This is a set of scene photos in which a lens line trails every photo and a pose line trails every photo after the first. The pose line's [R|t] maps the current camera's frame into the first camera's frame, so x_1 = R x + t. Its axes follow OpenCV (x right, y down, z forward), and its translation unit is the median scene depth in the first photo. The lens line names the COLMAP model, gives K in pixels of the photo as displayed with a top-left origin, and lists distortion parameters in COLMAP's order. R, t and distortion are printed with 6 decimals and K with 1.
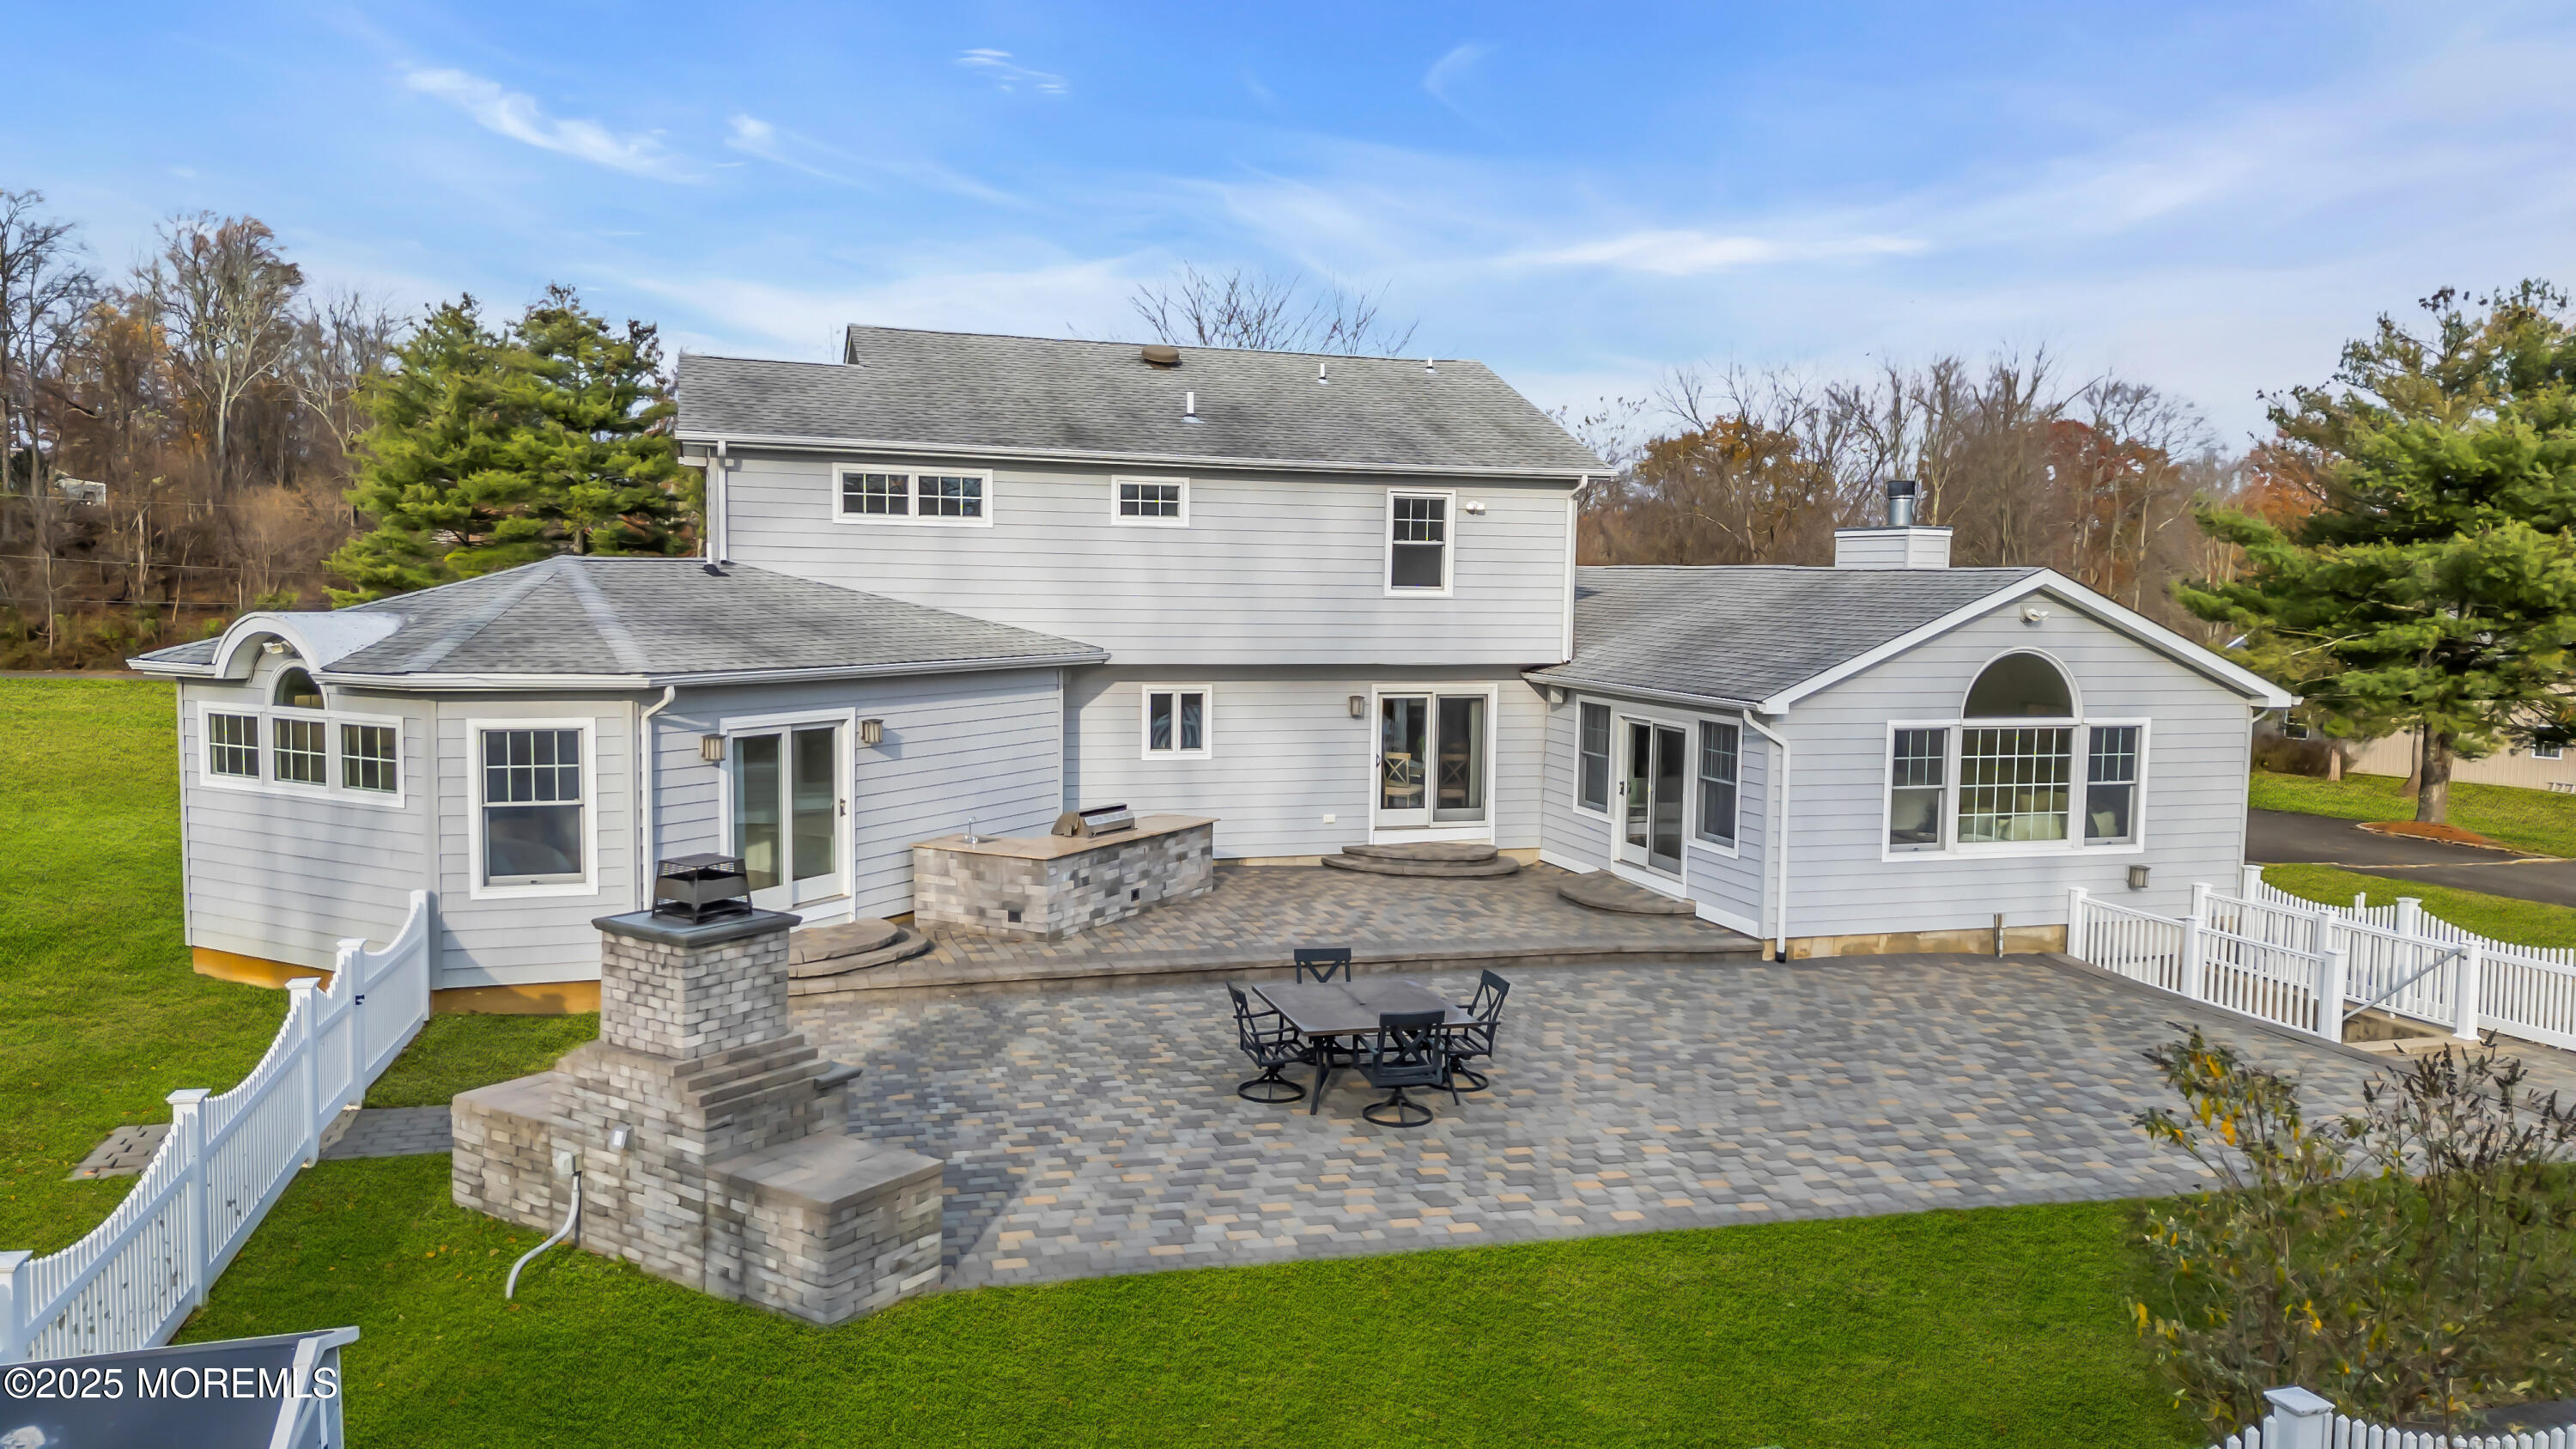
lens RADIAL K [[1814.2, 0, 1270.1], [0, 1814.2, 718.4], [0, 0, 1]] dist [0.073319, -0.053553]
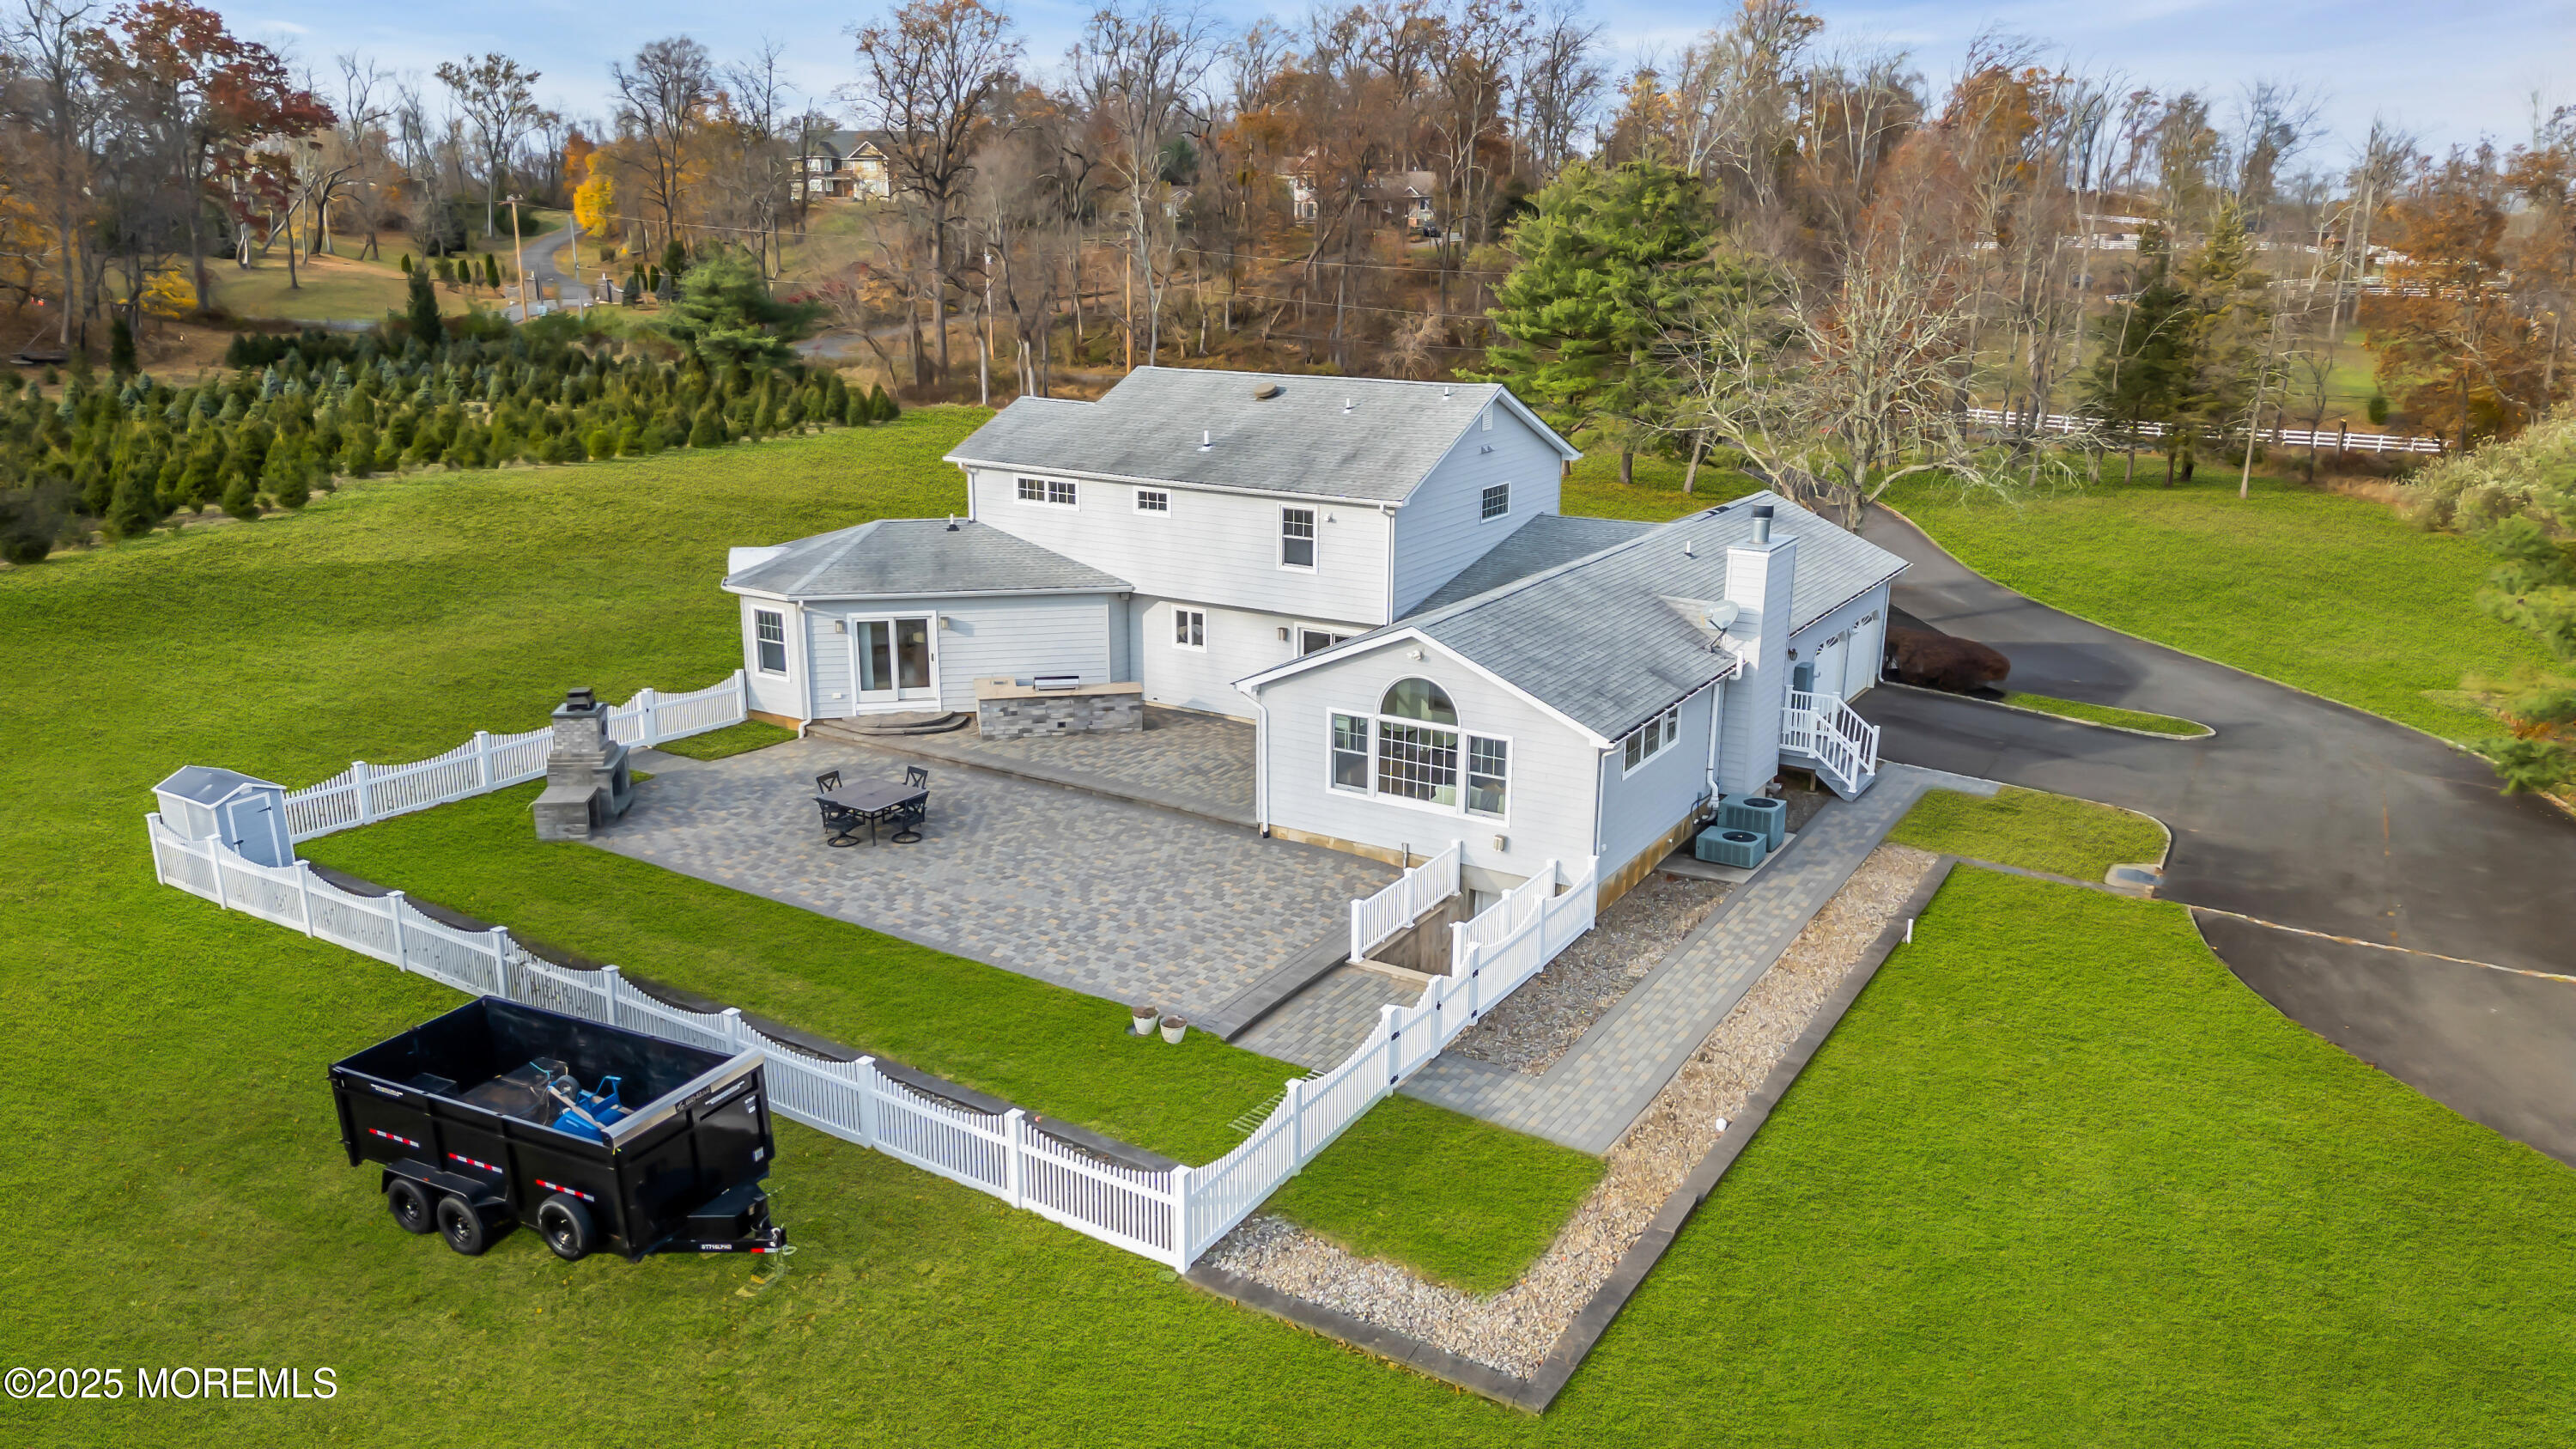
lens RADIAL K [[1814.2, 0, 1270.1], [0, 1814.2, 718.4], [0, 0, 1]] dist [0.073319, -0.053553]
pose [[0.644173, 0.186711, -0.741741, 1.382886], [-0.056811, 0.978749, 0.197033, -0.276885], [0.762767, -0.084784, 0.641091, -0.034667]]
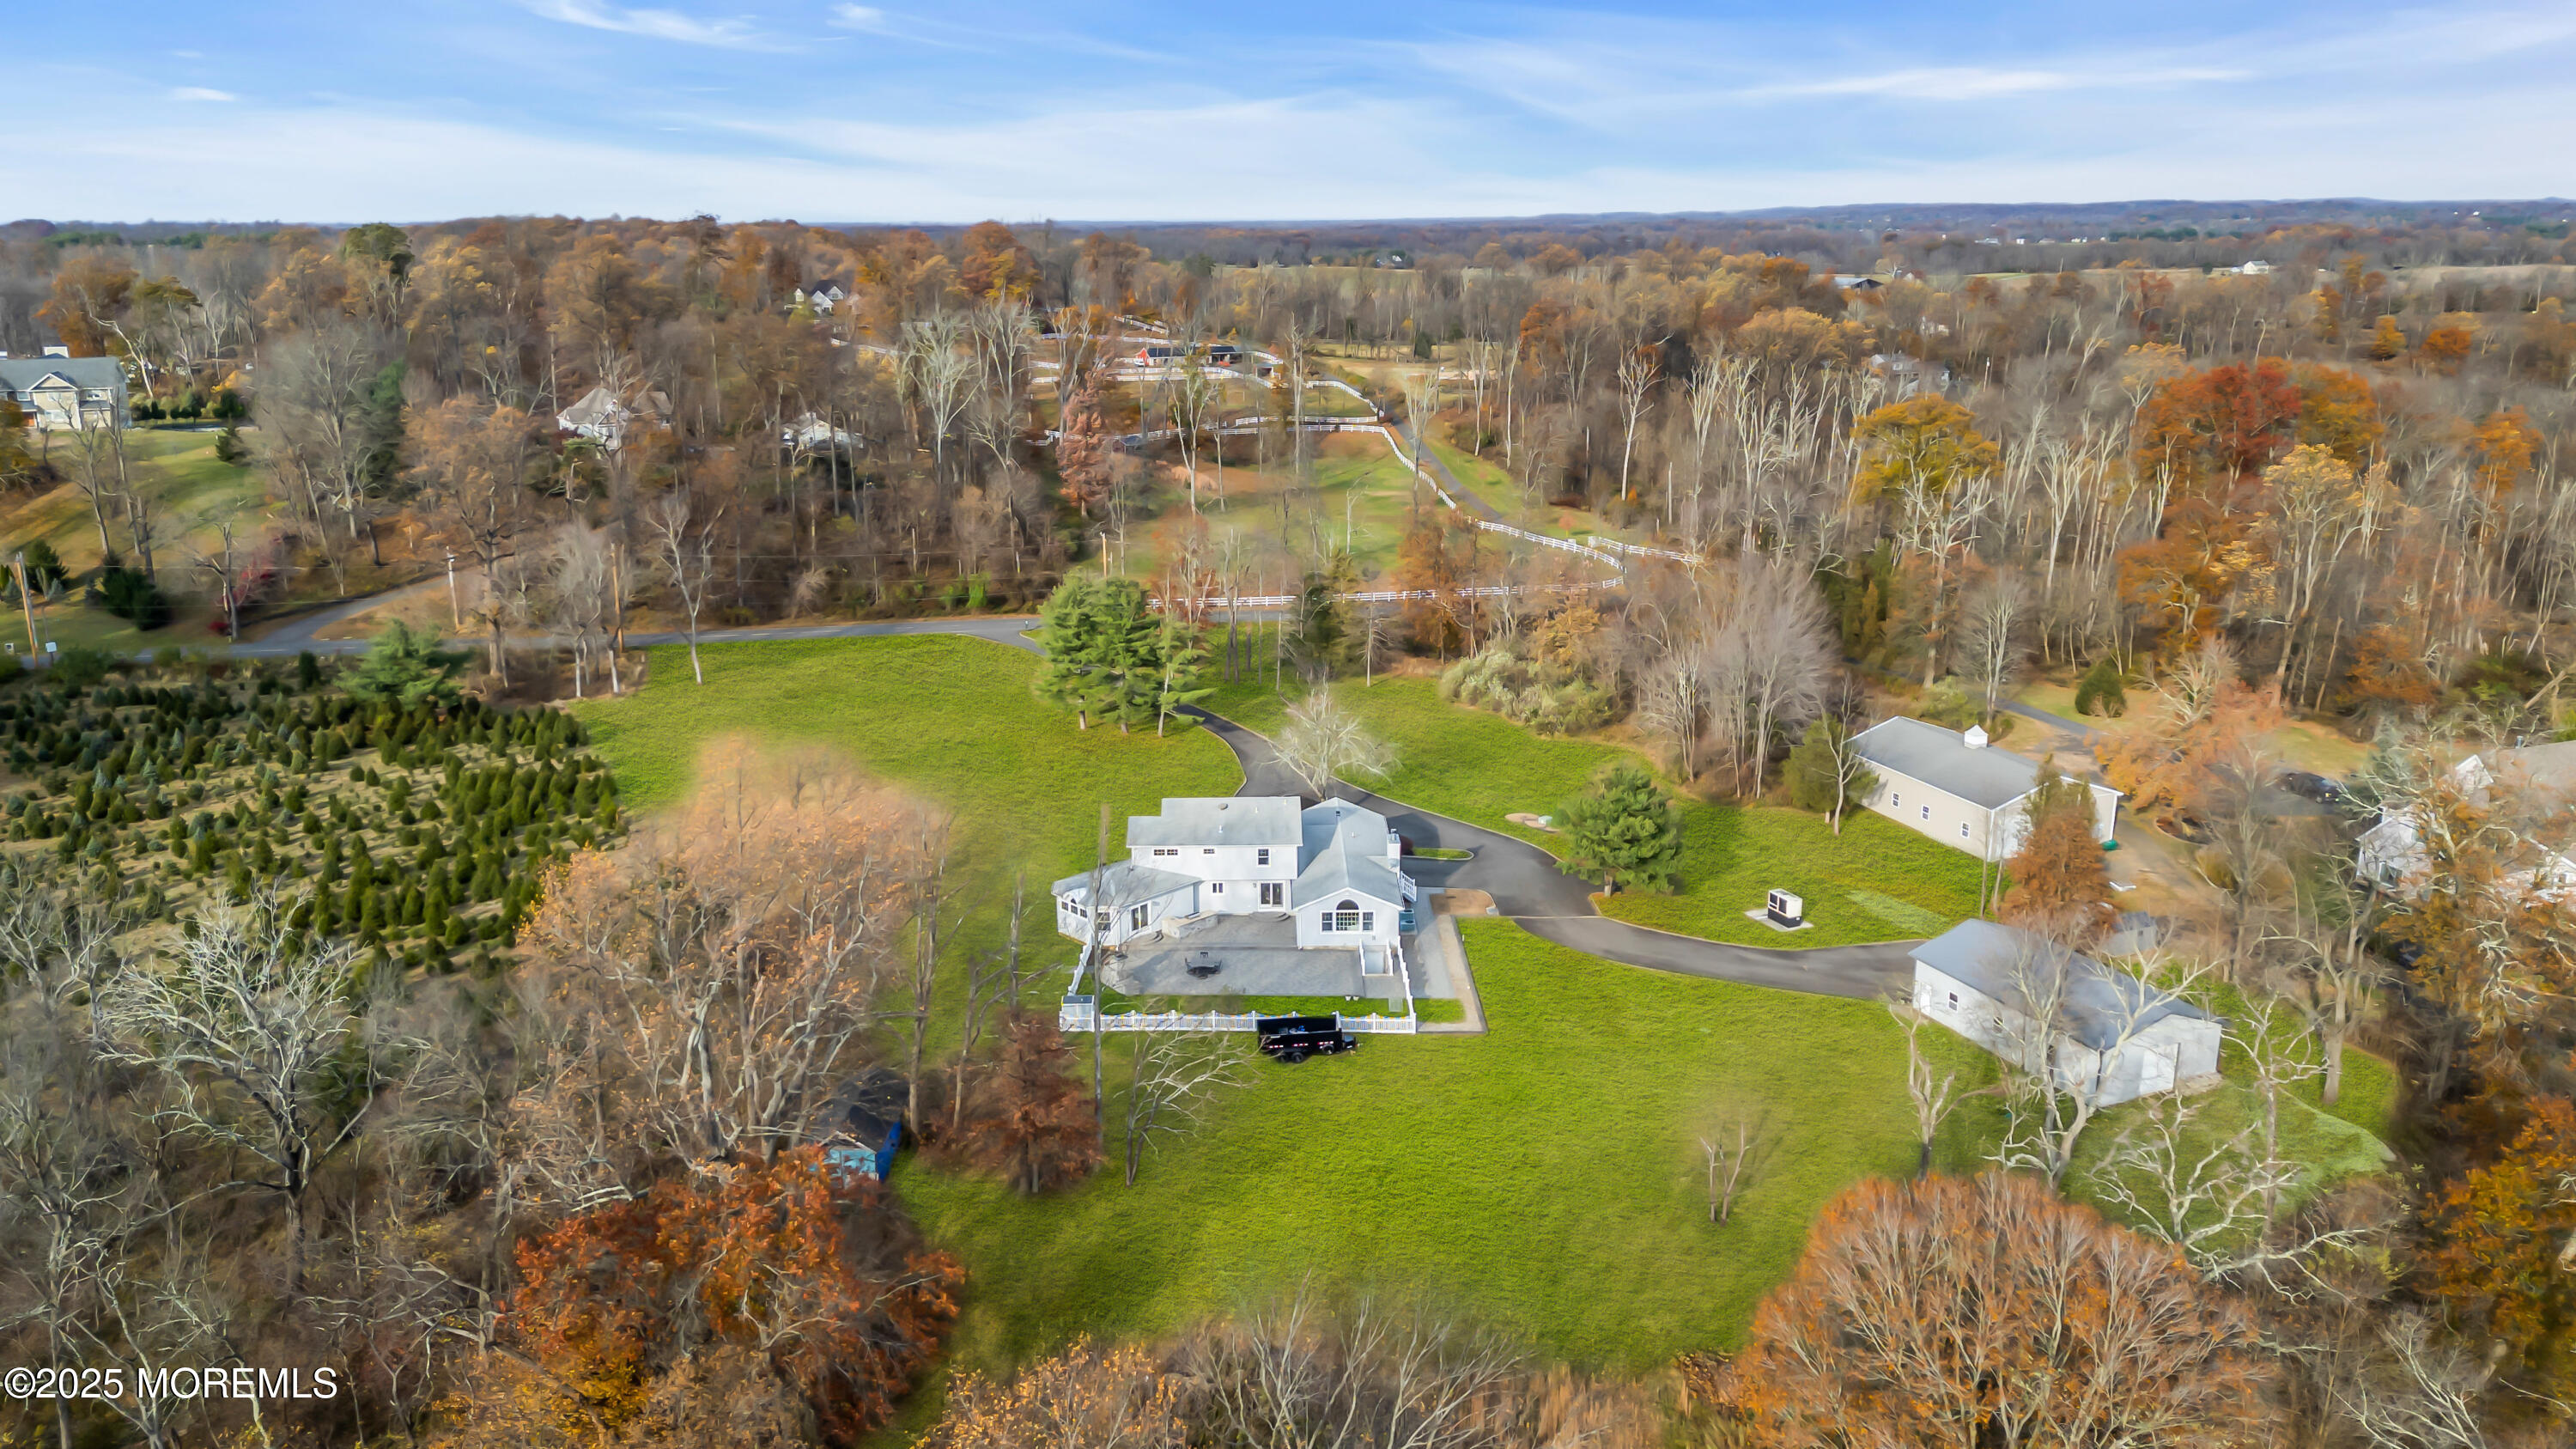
lens RADIAL K [[1814.2, 0, 1270.1], [0, 1814.2, 718.4], [0, 0, 1]] dist [0.073319, -0.053553]
pose [[0.956036, 0.053233, -0.288379, 1.715425], [0.000575, 0.983044, 0.183369, -1.567200], [0.293250, -0.175473, 0.939794, -4.120873]]
